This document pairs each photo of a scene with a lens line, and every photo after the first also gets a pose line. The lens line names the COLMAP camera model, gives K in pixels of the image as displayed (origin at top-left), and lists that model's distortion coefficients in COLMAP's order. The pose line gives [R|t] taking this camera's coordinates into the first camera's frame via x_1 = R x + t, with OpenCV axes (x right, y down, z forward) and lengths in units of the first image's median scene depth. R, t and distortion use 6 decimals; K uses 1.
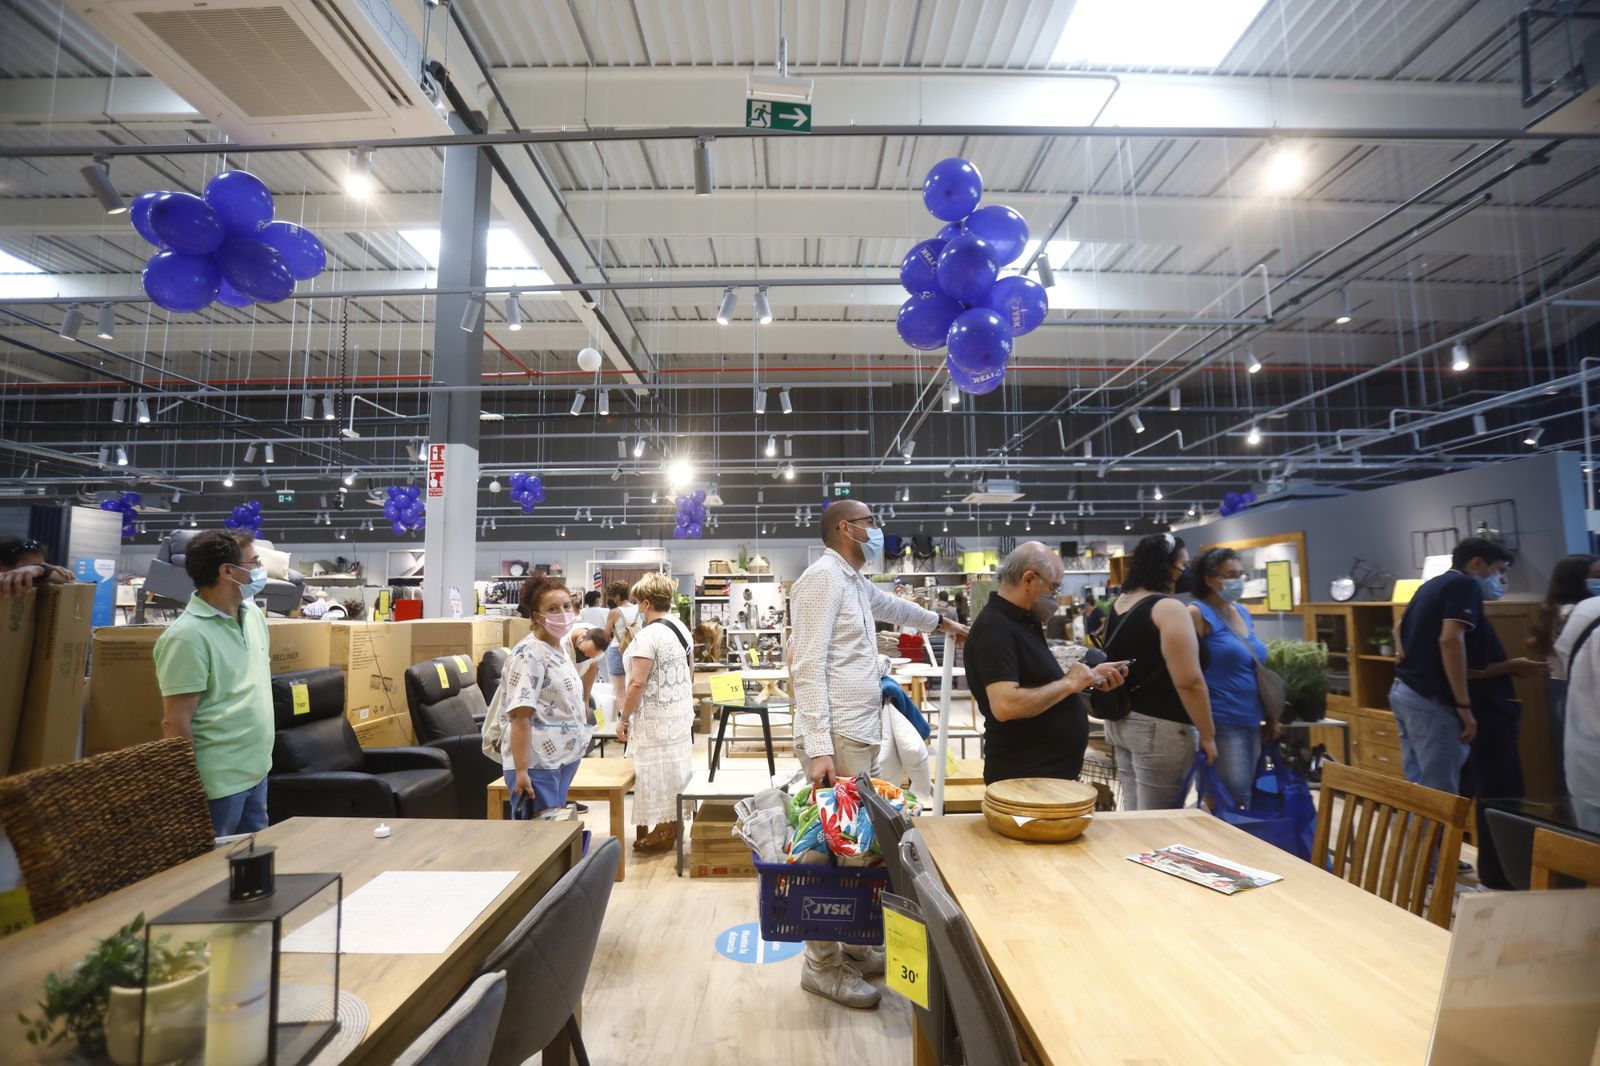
lens RADIAL K [[735.3, 0, 832.2], [0, 735.3, 540.5], [0, 0, 1]] dist [-0.065390, 0.017088]
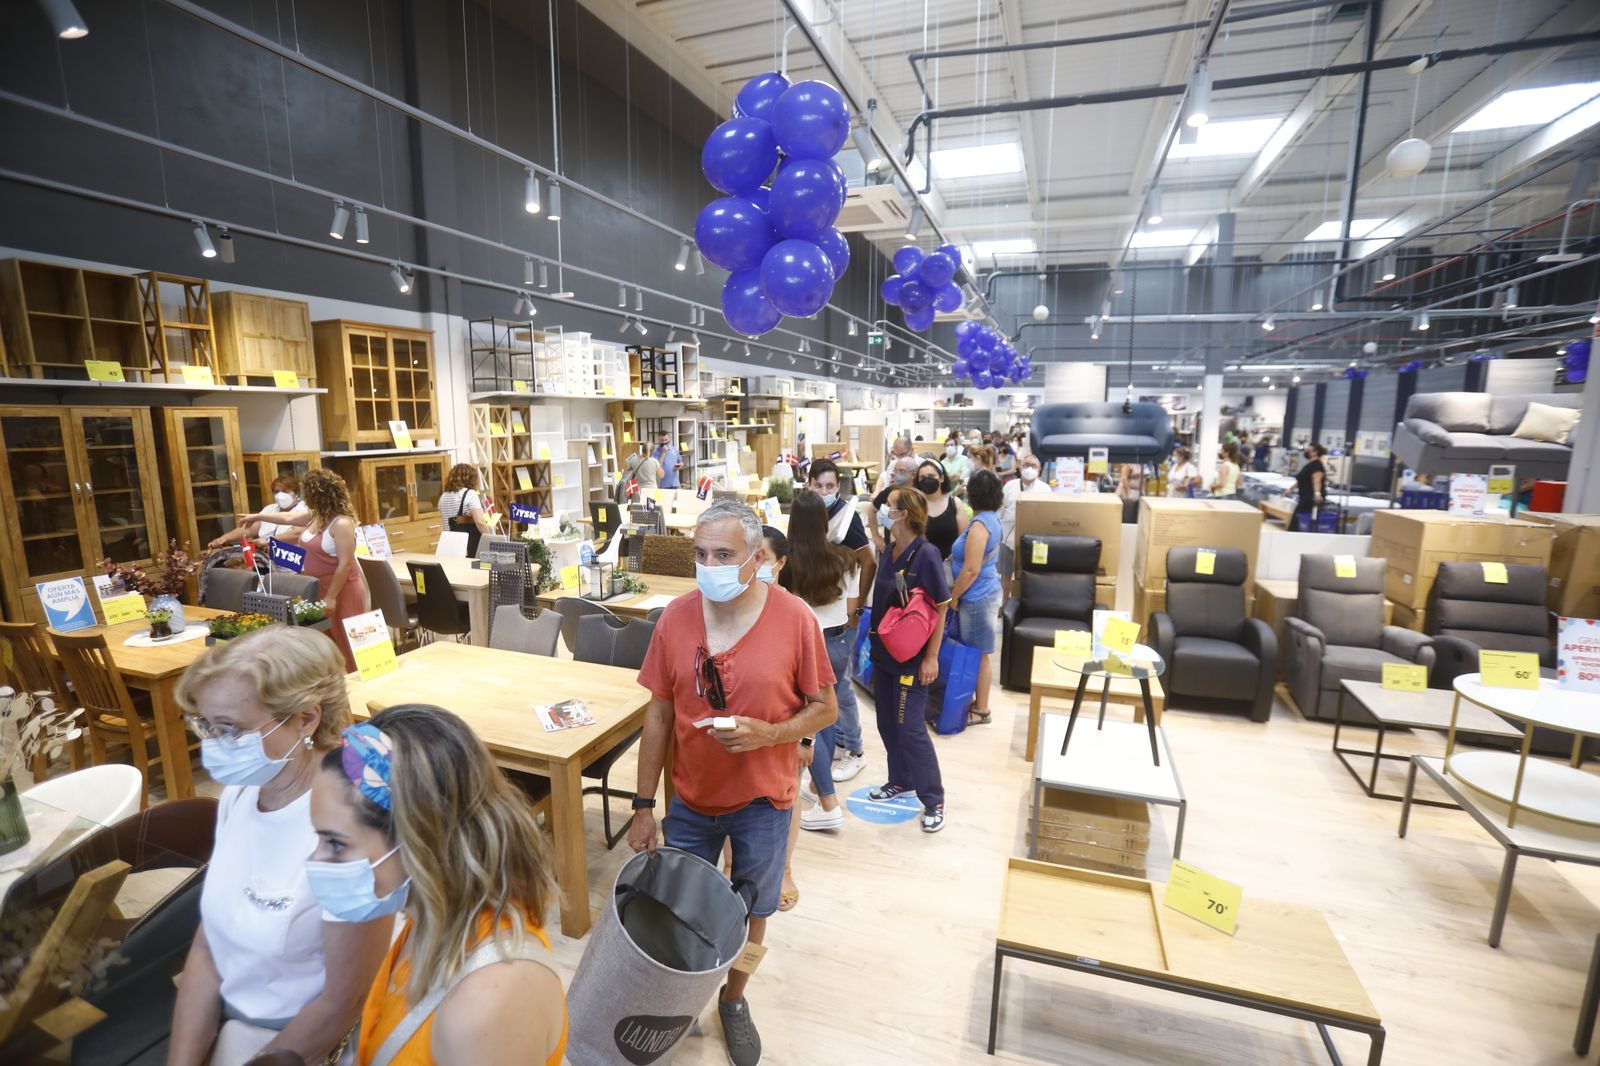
lens RADIAL K [[770.3, 0, 800.0], [0, 770.3, 533.0], [0, 0, 1]] dist [-0.000219, 0.032341]
pose [[-0.336705, 0.161011, -0.927742, 0.397598], [0.075010, 0.986727, 0.144025, -0.038683], [0.938618, -0.021096, -0.344313, 0.474263]]
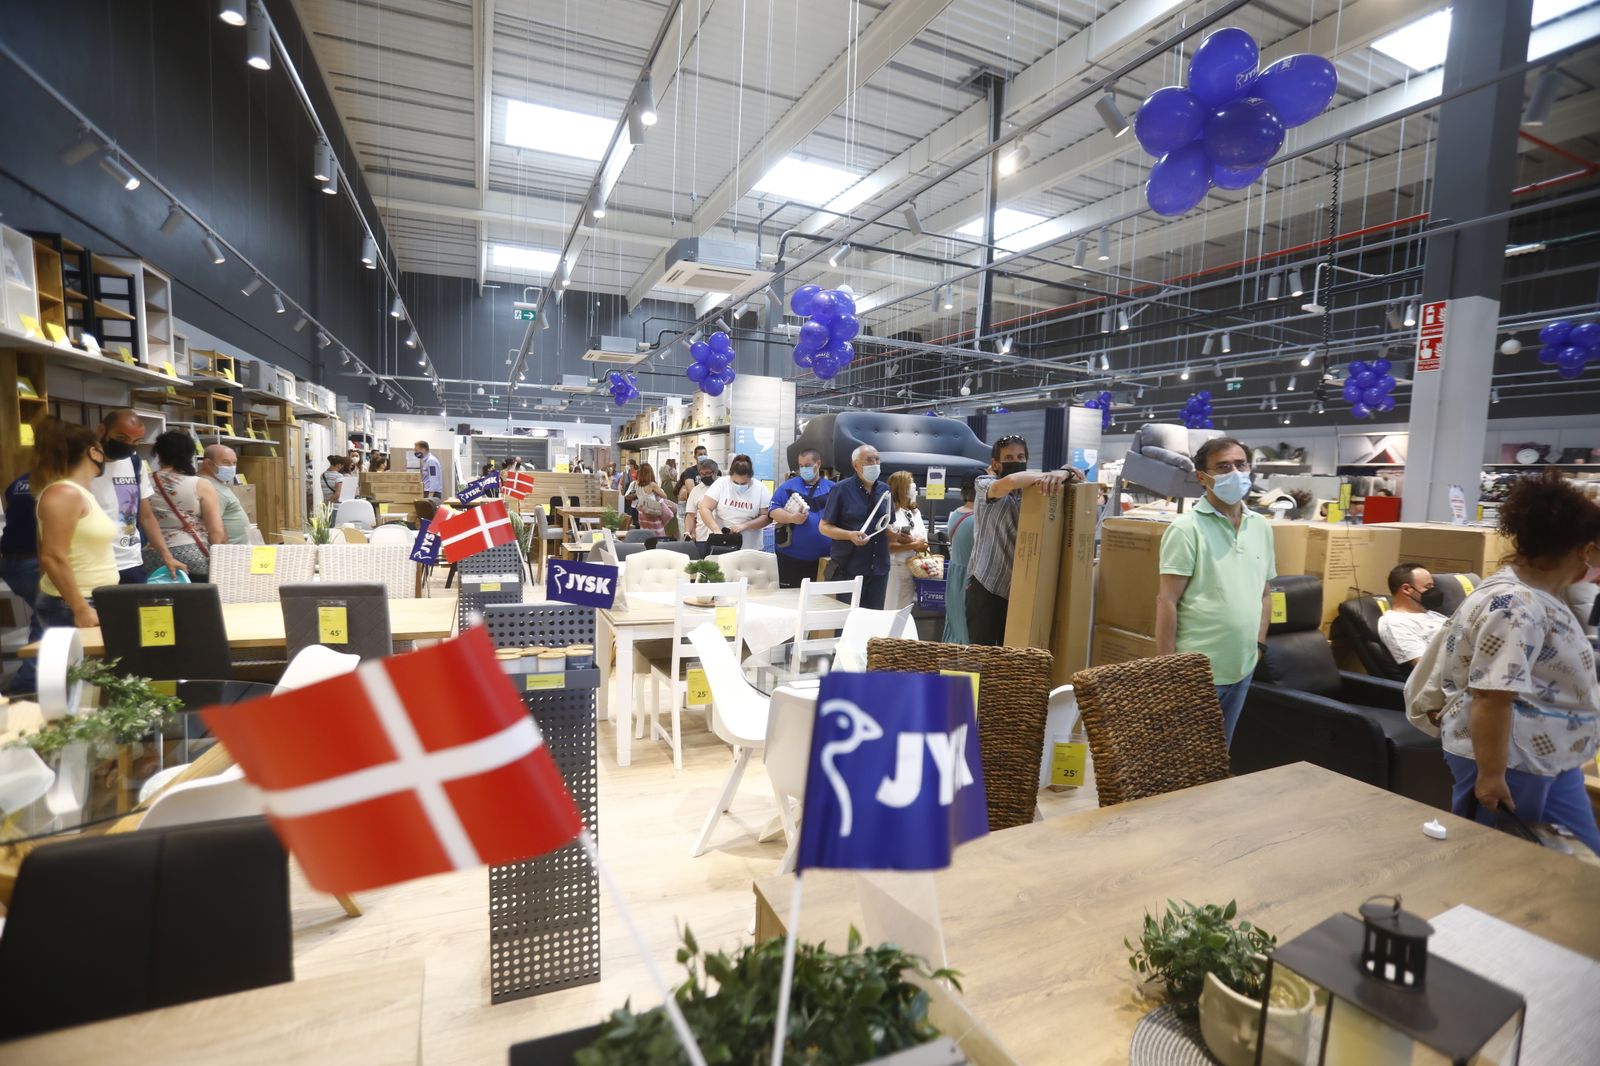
lens RADIAL K [[734.9, 0, 800.0], [0, 734.9, 533.0], [0, 0, 1]] dist [-0.001504, 0.010466]
pose [[0.394500, 0.103131, -0.913090, -0.046874], [0.035228, 0.991254, 0.127179, -0.008711], [0.918220, -0.082339, 0.387417, 0.018722]]
